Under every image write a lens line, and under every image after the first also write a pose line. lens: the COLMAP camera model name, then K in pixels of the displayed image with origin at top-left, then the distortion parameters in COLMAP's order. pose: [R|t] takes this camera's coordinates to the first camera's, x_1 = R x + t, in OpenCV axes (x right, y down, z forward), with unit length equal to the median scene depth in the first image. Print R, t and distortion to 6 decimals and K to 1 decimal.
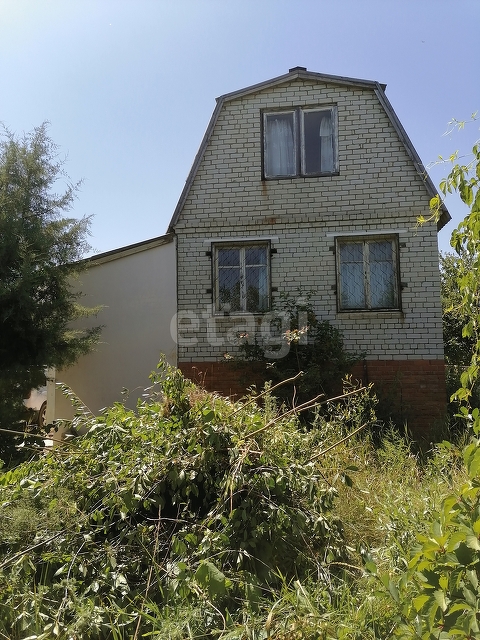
lens RADIAL K [[492.6, 0, 240.0], [0, 492.6, 320.8], [0, 0, 1]] dist [0.057306, -0.020687]
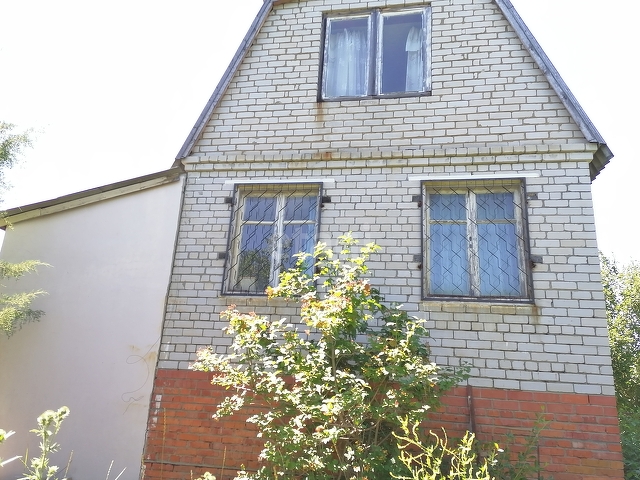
lens RADIAL K [[492.6, 0, 317.9], [0, 492.6, 237.0], [0, 0, 1]] dist [0.057306, -0.020687]
pose [[0.996462, 0.053673, -0.064676, 0.101630], [-0.065431, 0.978386, -0.196163, 0.033836], [0.052749, 0.199701, 0.978436, 0.376872]]
